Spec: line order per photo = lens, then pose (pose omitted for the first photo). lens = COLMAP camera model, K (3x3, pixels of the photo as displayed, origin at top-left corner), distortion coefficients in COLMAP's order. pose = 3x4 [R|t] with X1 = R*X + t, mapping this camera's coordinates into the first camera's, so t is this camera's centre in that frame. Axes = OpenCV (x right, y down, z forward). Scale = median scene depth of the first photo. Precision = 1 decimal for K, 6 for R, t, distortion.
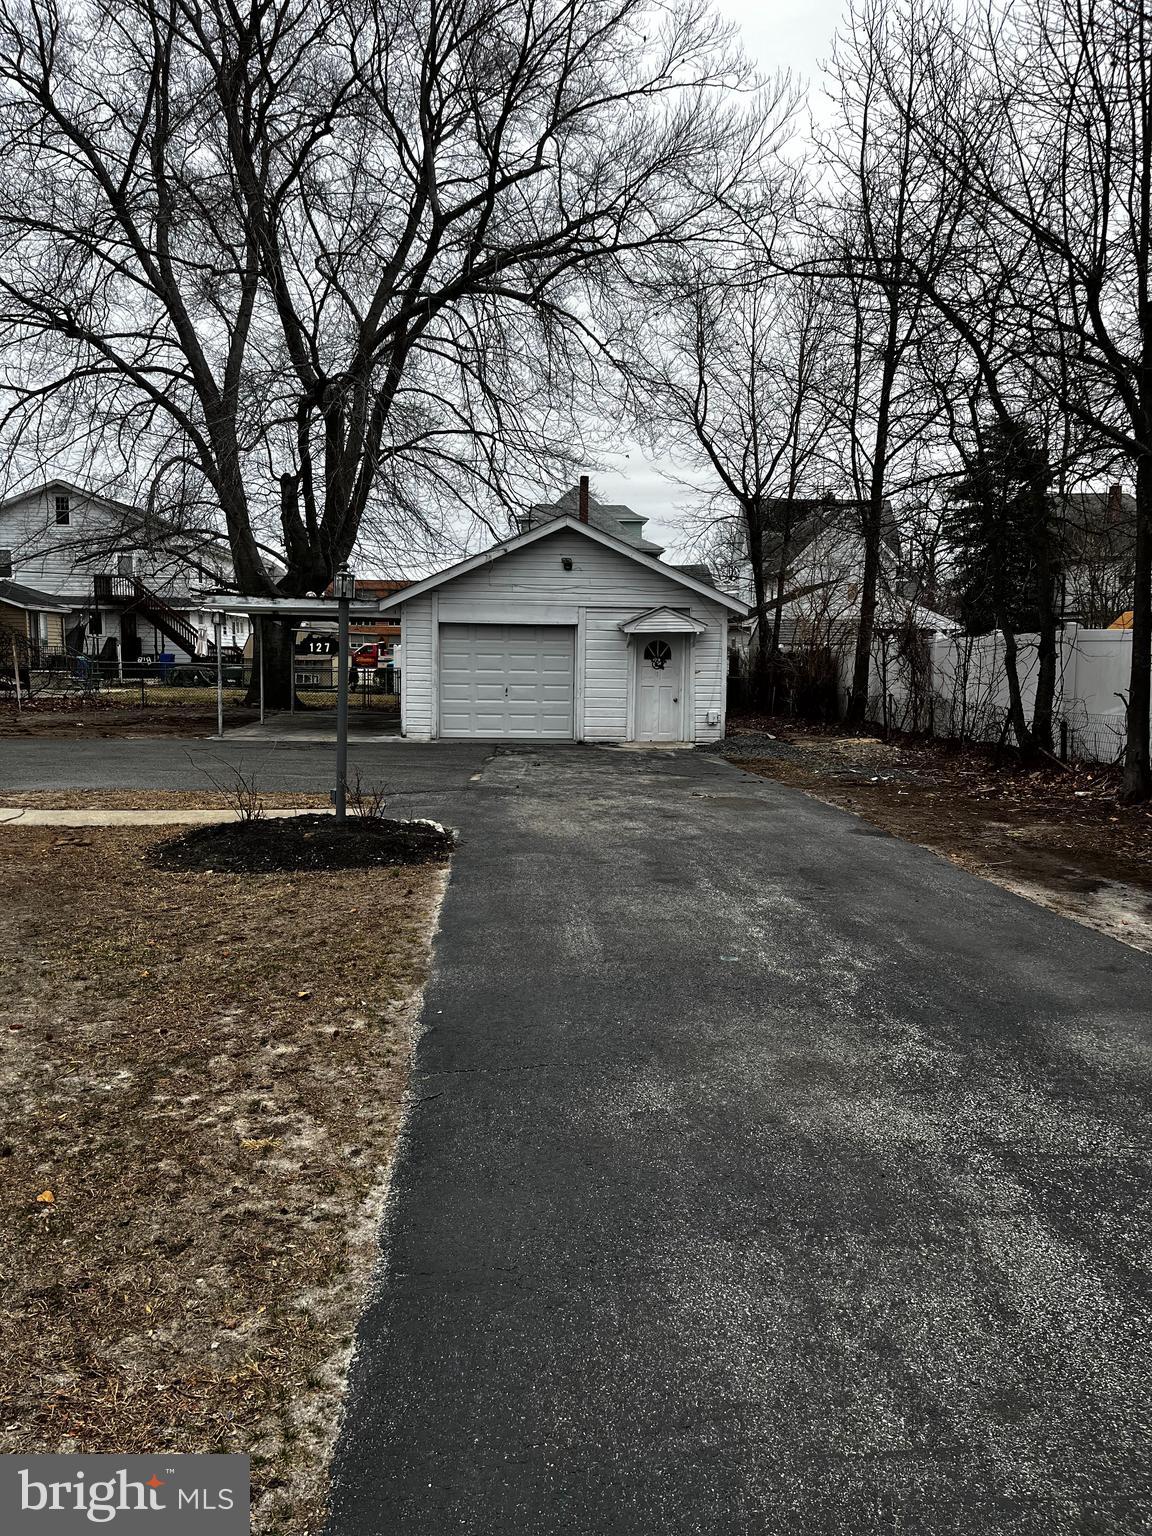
lens RADIAL K [[1156.9, 0, 571.4], [0, 1156.9, 769.2], [0, 0, 1]] dist [0.056447, -0.003957]
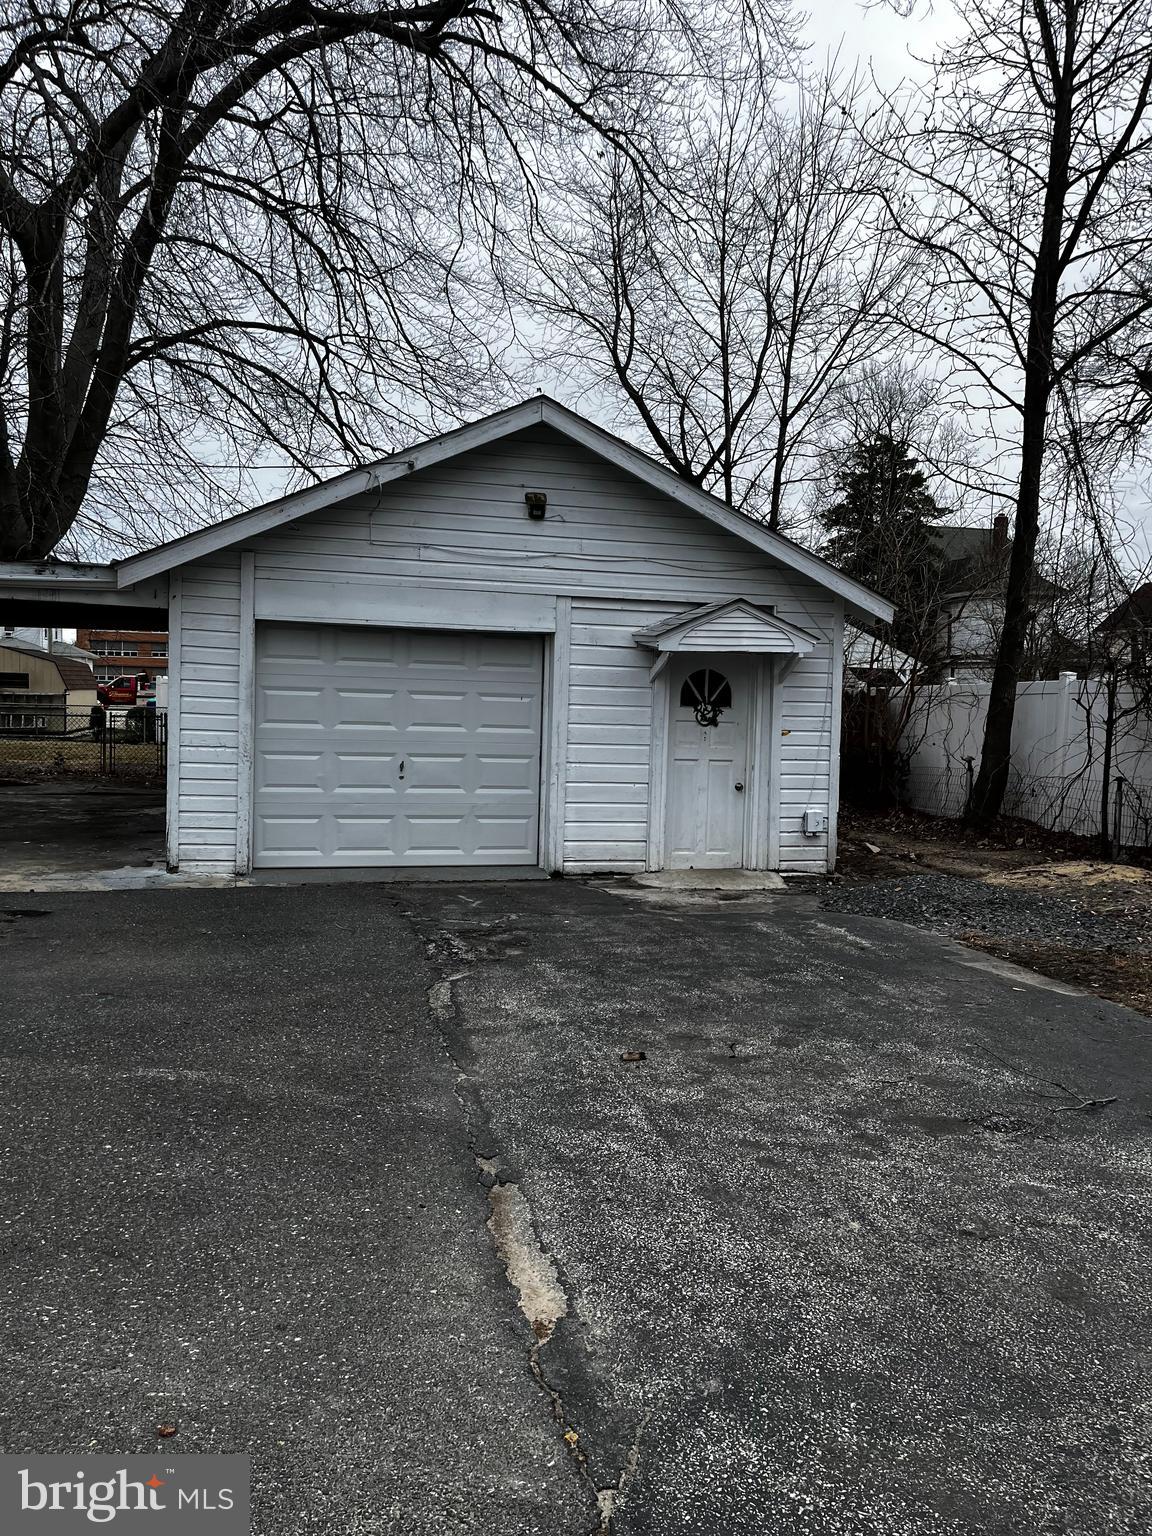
lens RADIAL K [[1156.9, 0, 583.4], [0, 1156.9, 768.8], [0, 0, 1]] dist [0.056447, -0.003957]
pose [[0.980423, 0.002793, 0.196881, -0.077049], [0.003979, 0.999414, -0.033996, -0.051167], [-0.196861, 0.034114, 0.979838, 0.520492]]
